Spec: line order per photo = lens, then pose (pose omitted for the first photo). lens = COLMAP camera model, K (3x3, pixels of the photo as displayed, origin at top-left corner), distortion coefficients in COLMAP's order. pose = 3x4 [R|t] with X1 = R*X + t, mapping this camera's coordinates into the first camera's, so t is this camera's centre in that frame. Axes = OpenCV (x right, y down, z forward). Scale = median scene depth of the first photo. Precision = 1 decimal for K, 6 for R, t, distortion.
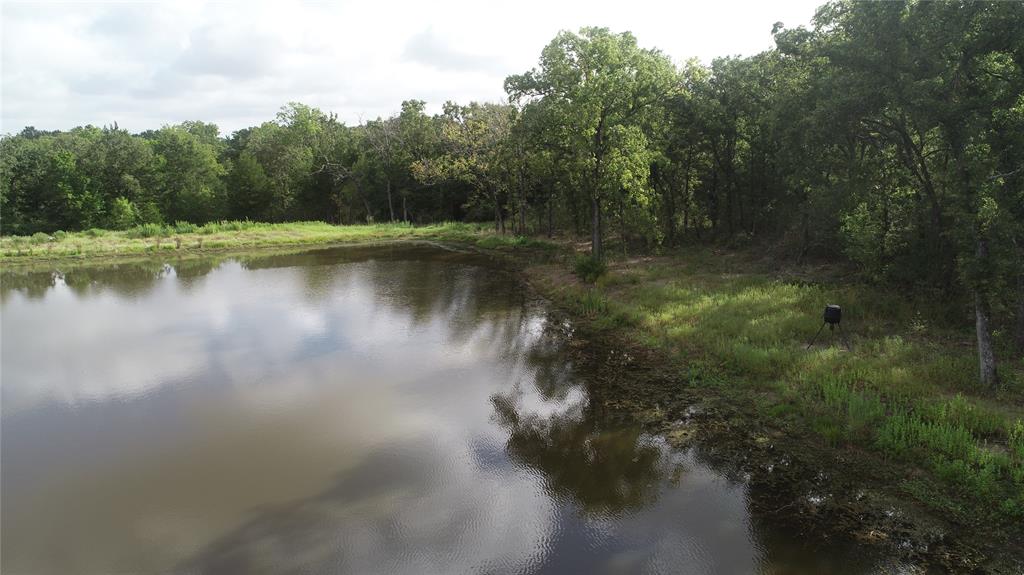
lens RADIAL K [[689.5, 0, 512.8], [0, 689.5, 279.8], [0, 0, 1]] dist [0.002099, 0.001973]
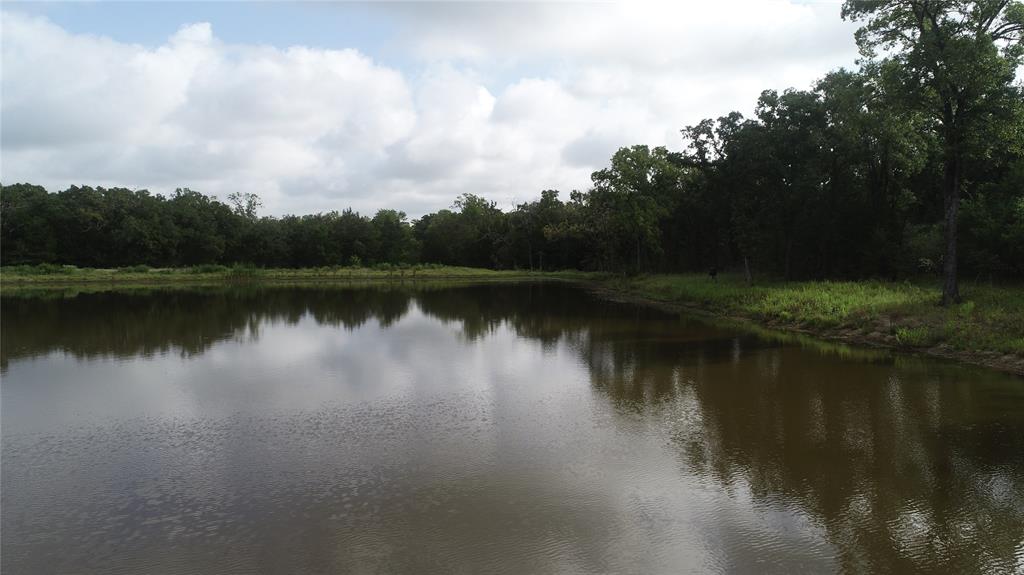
lens RADIAL K [[689.5, 0, 512.7], [0, 689.5, 295.3], [0, 0, 1]] dist [0.002099, 0.001973]
pose [[0.977173, 0.020655, -0.211437, 0.085628], [-0.044310, 0.993189, -0.107759, 0.111867], [0.207771, 0.114668, 0.971433, -0.371280]]
